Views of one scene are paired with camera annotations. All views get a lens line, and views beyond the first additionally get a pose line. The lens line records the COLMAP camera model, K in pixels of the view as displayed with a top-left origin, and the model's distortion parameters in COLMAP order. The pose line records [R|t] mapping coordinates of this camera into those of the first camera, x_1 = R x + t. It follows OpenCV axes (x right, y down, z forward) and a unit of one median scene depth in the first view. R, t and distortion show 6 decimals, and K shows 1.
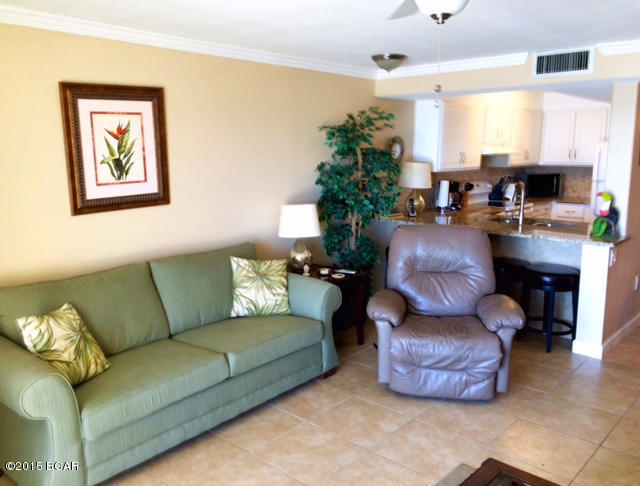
lens RADIAL K [[540.1, 0, 318.9], [0, 540.1, 243.9], [0, 0, 1]] dist [0.061685, -0.007617]
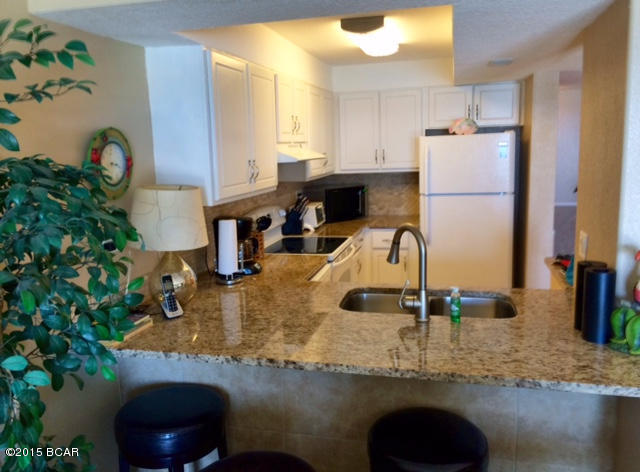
lens RADIAL K [[565.7, 0, 318.9], [0, 565.7, 236.8], [0, 0, 1]] dist [0.095536, -0.105790]
pose [[0.883957, -0.108849, 0.454721, 0.116698], [0.123073, 0.992396, -0.001694, -0.144808], [-0.451079, 0.057461, 0.890632, 0.818659]]
